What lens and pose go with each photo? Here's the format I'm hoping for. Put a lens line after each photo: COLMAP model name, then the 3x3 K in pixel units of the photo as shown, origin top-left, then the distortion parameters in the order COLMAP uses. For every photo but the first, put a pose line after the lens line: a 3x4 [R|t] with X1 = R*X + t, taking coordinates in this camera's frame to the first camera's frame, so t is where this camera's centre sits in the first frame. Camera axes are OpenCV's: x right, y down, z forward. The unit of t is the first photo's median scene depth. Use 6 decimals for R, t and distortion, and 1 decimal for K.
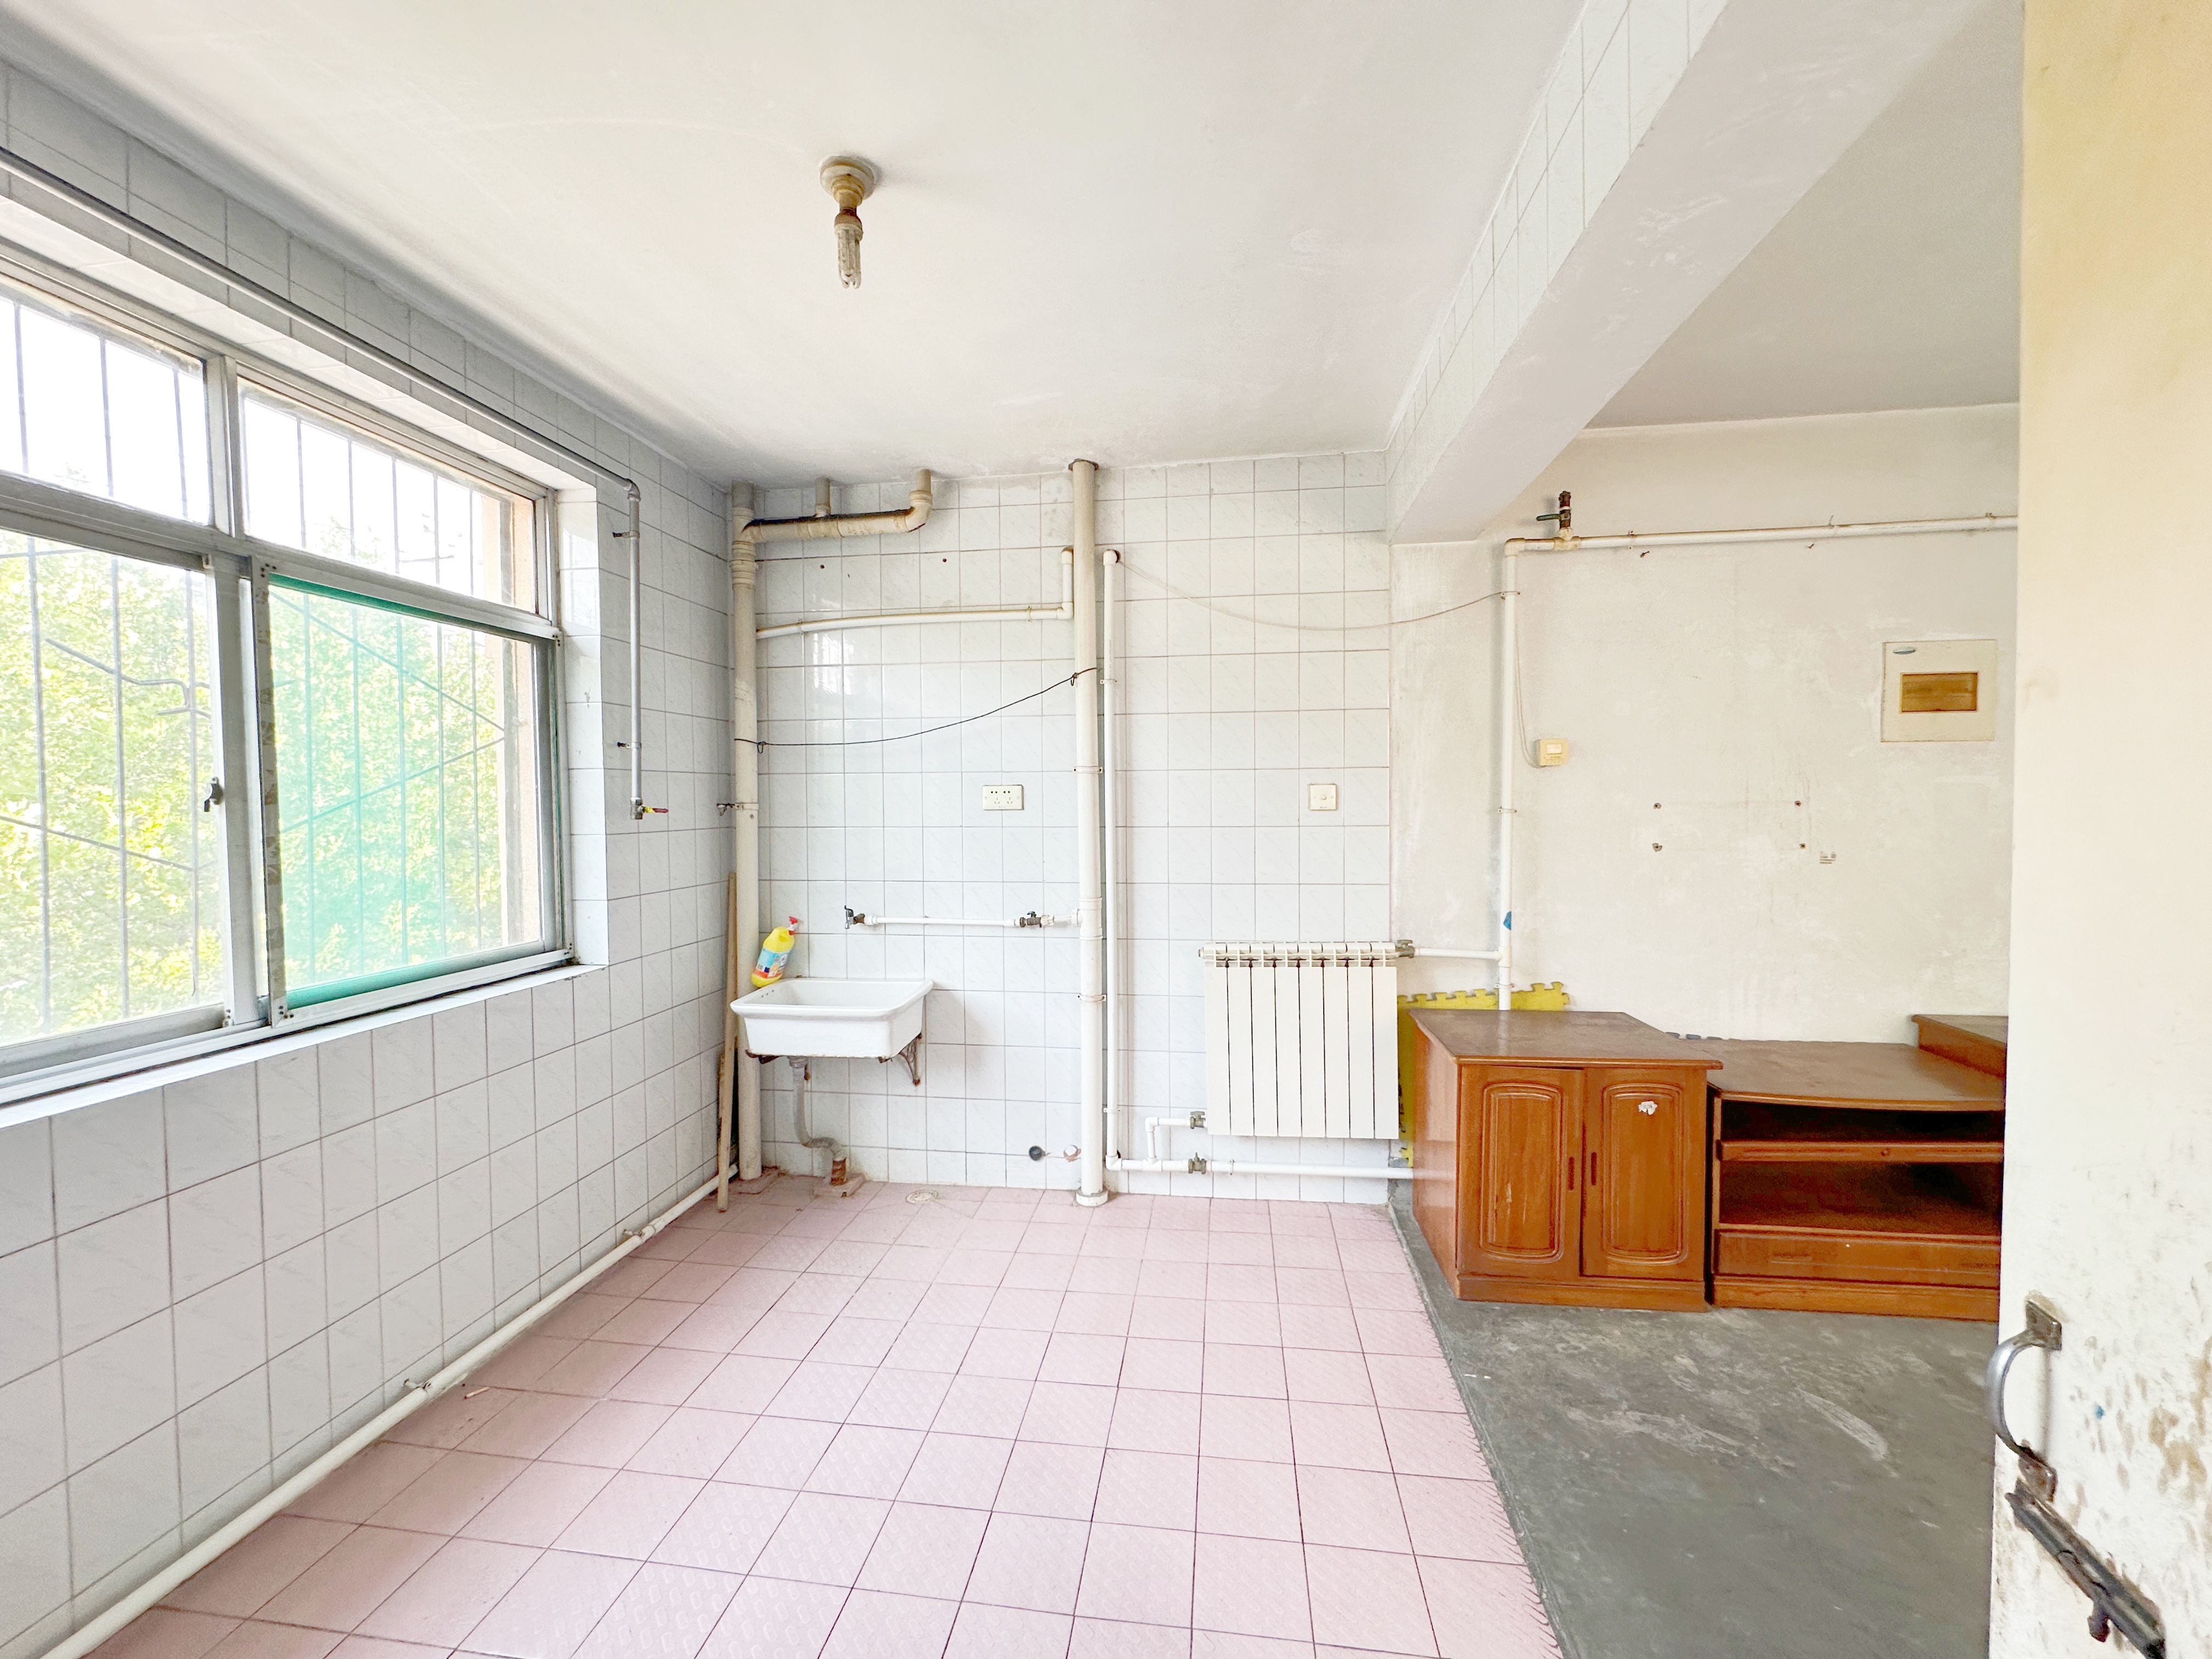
lens RADIAL K [[882.5, 0, 1105.2], [0, 882.5, 827.1], [0, 0, 1]] dist [-0.004293, 0.001039]
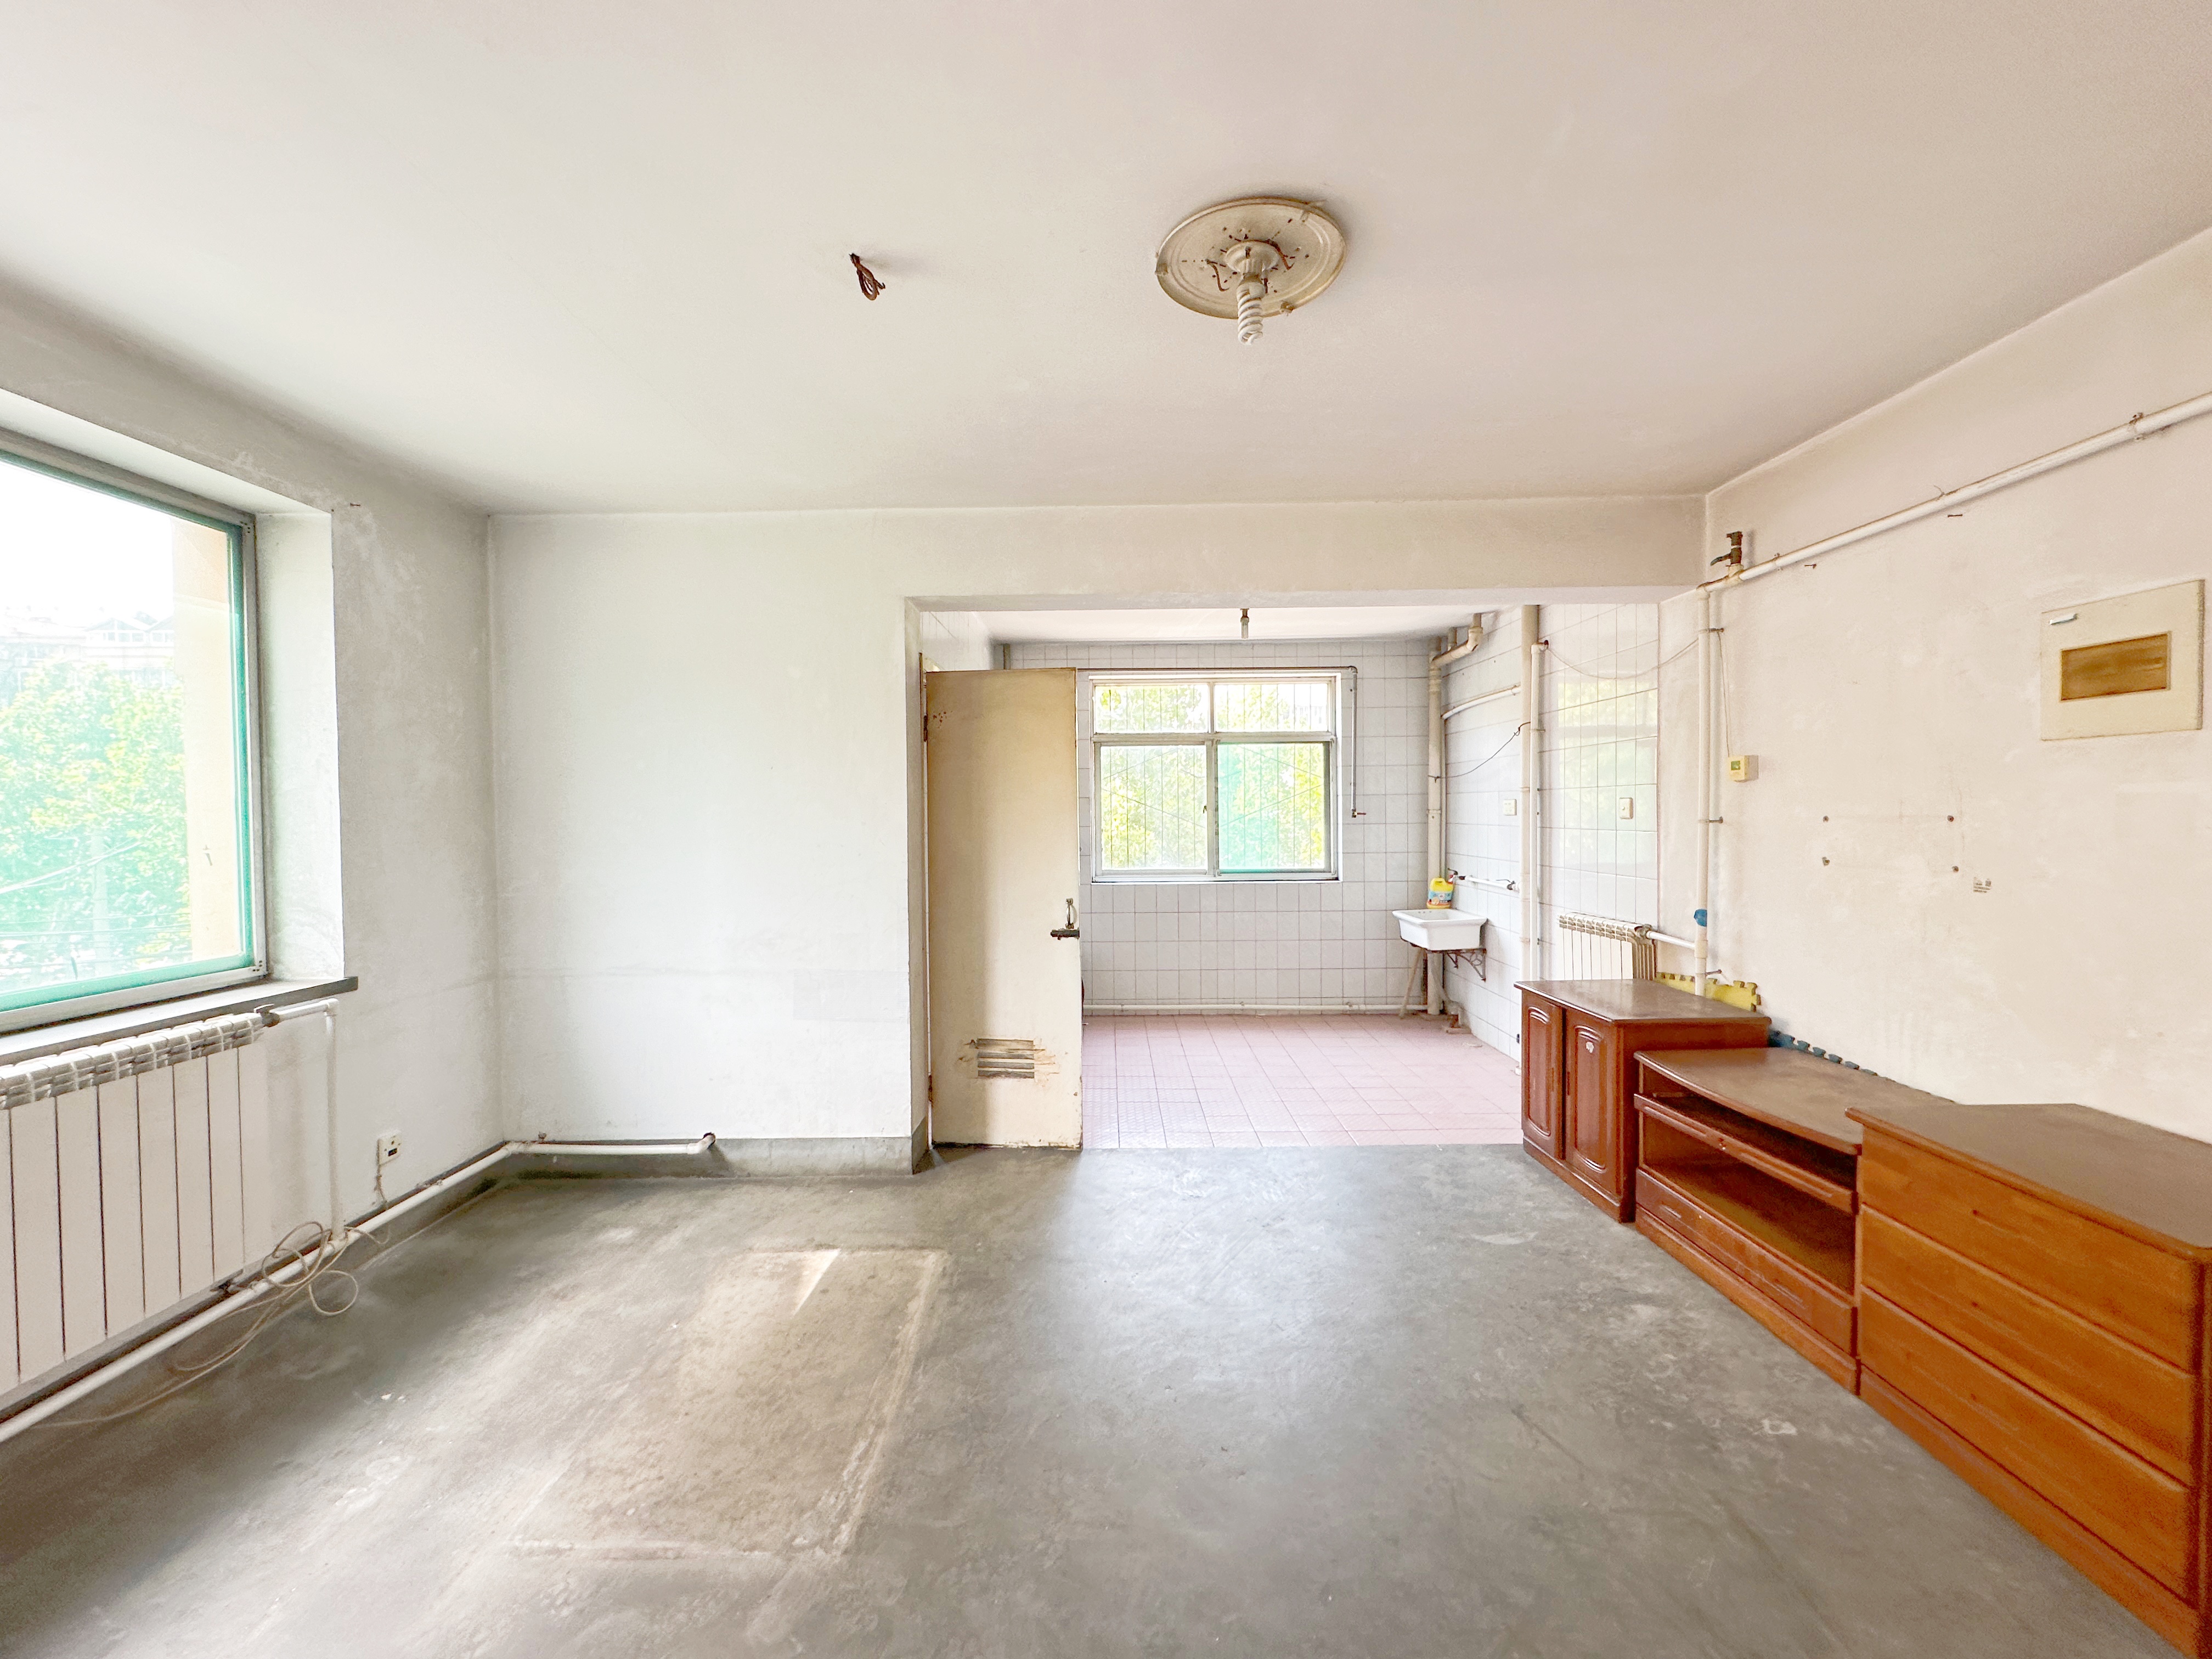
lens RADIAL K [[882.5, 0, 1106.7], [0, 882.5, 826.8], [0, 0, 1]] dist [-0.004293, 0.001039]
pose [[0.139077, 0.025124, -0.989963, 1.507335], [-0.020815, 0.999531, 0.022443, -0.021195], [0.990063, 0.017484, 0.139535, 0.078271]]
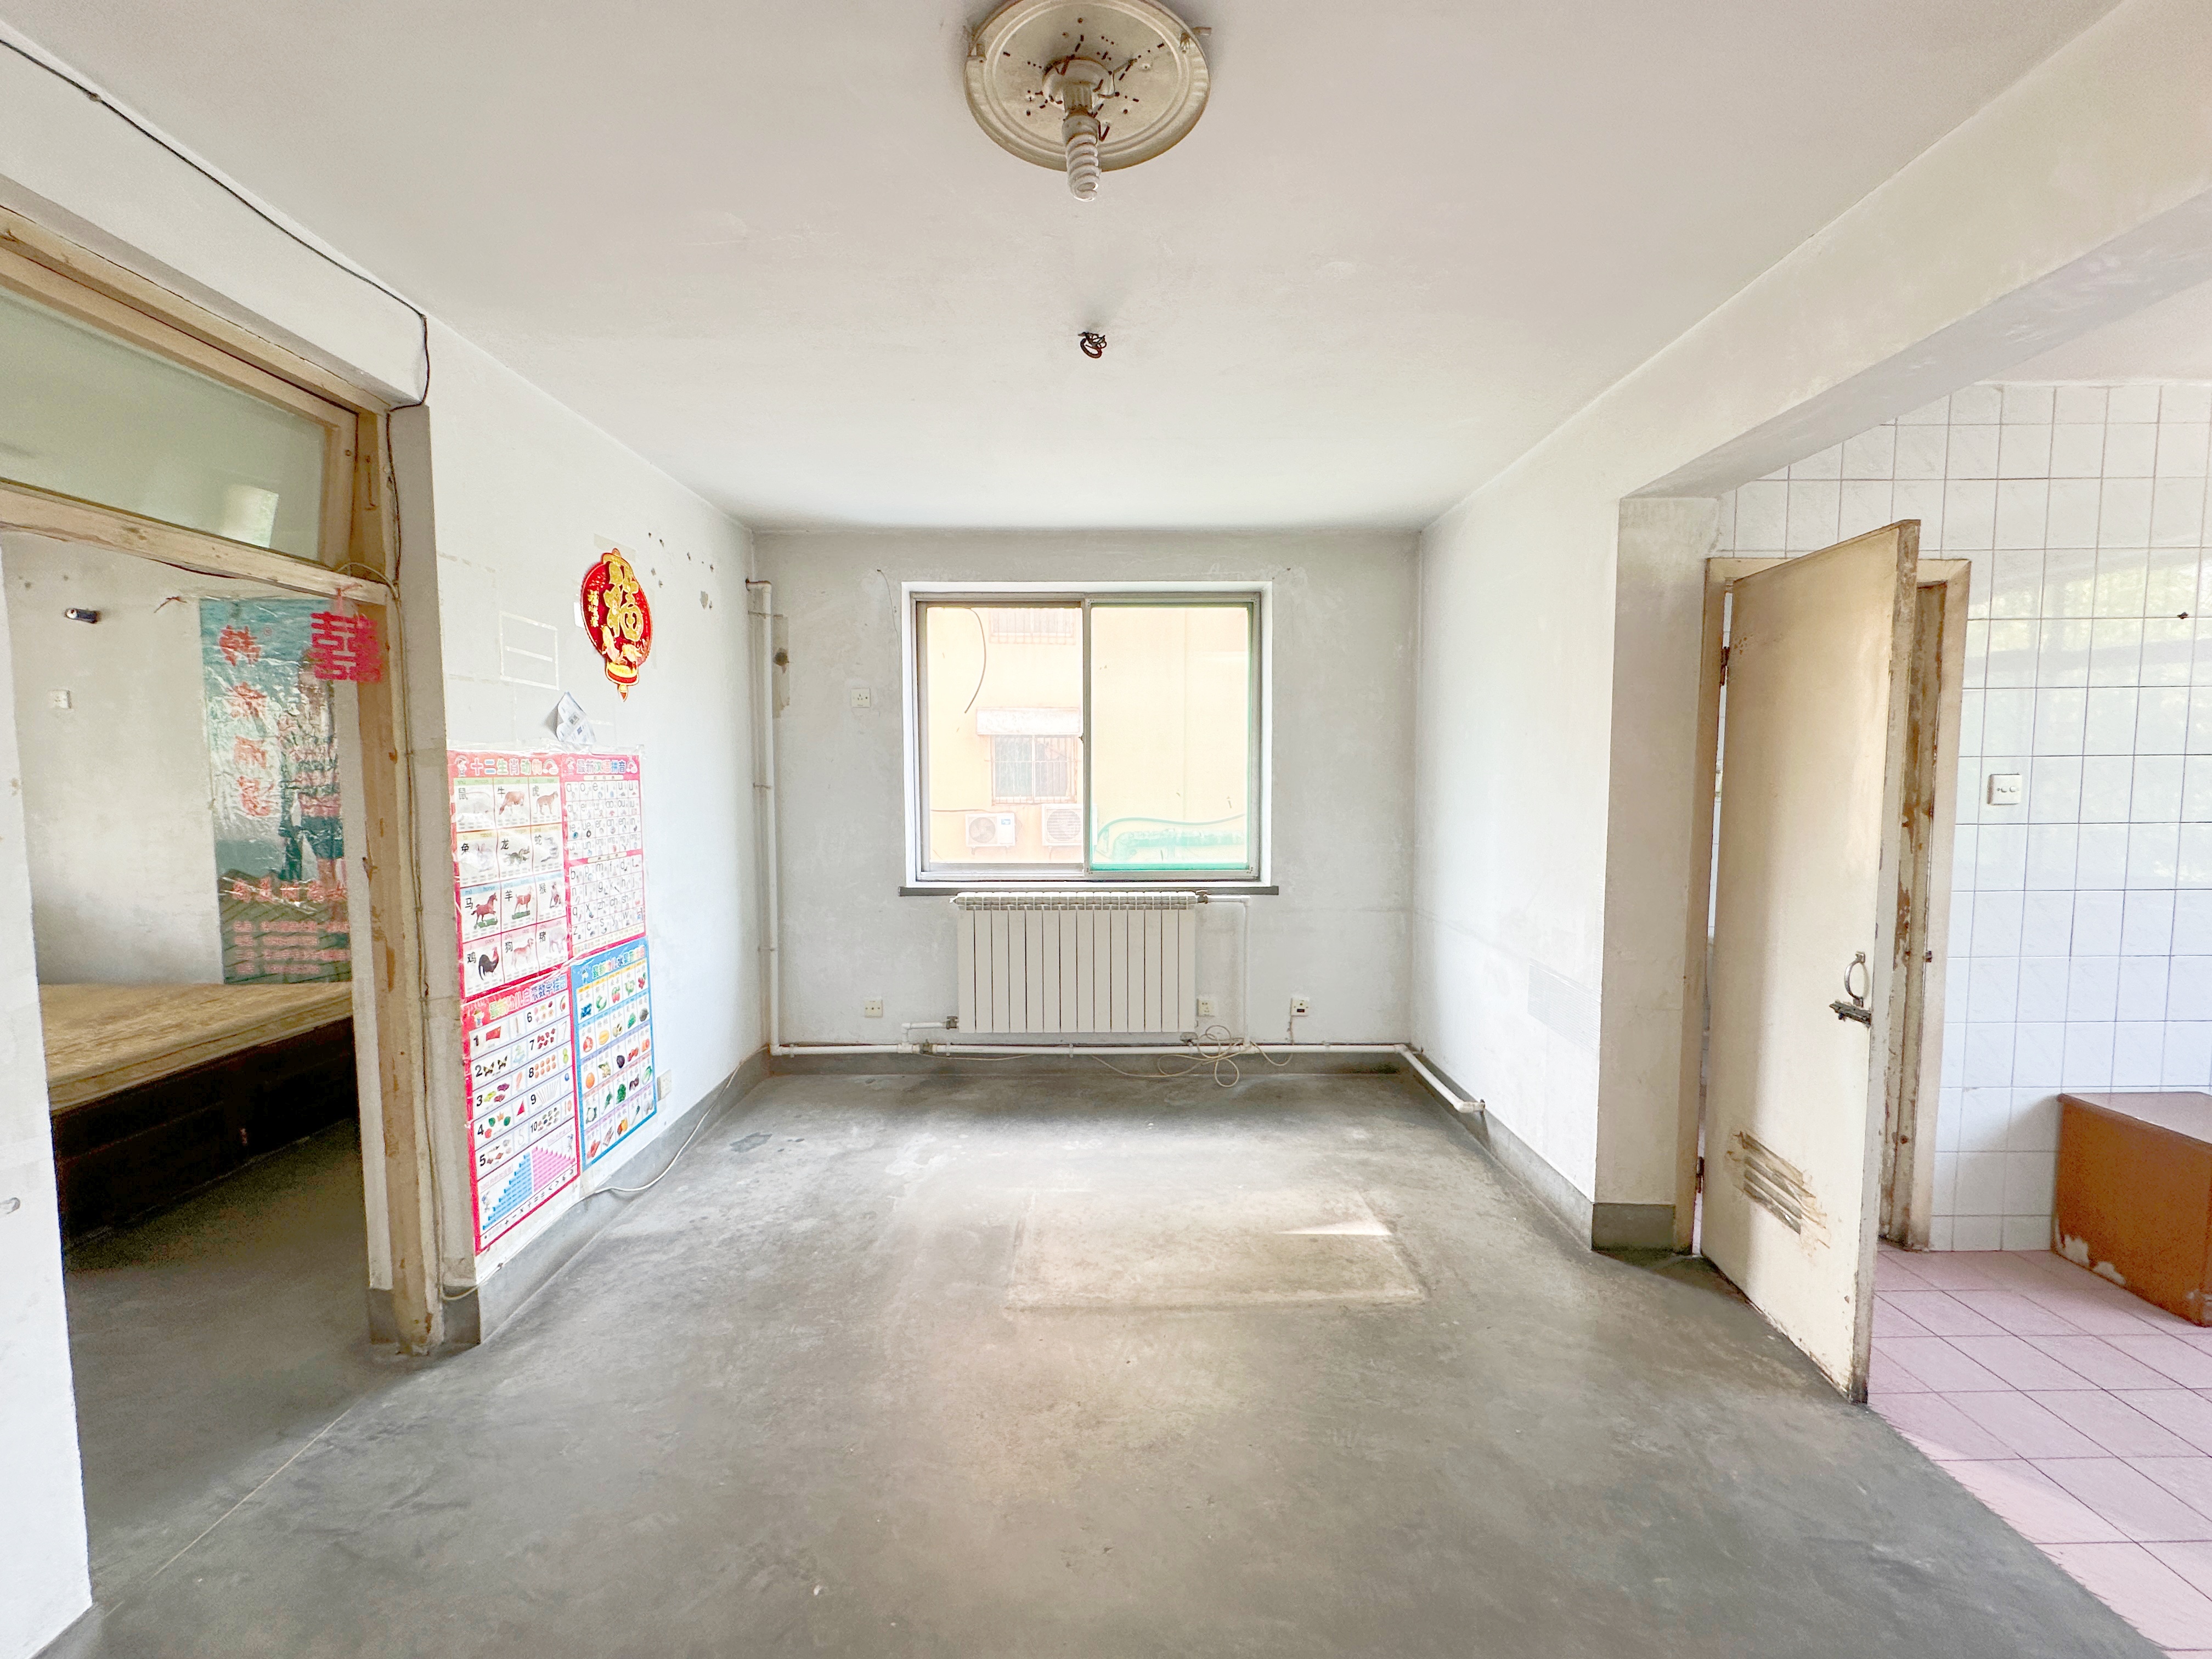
lens RADIAL K [[882.5, 0, 1100.8], [0, 882.5, 828.4], [0, 0, 1]] dist [-0.004293, 0.001039]
pose [[-0.988696, 0.020720, -0.148495, 0.942884], [0.006296, 0.995269, 0.096949, -0.057777], [0.149802, 0.094918, -0.984149, 0.794405]]
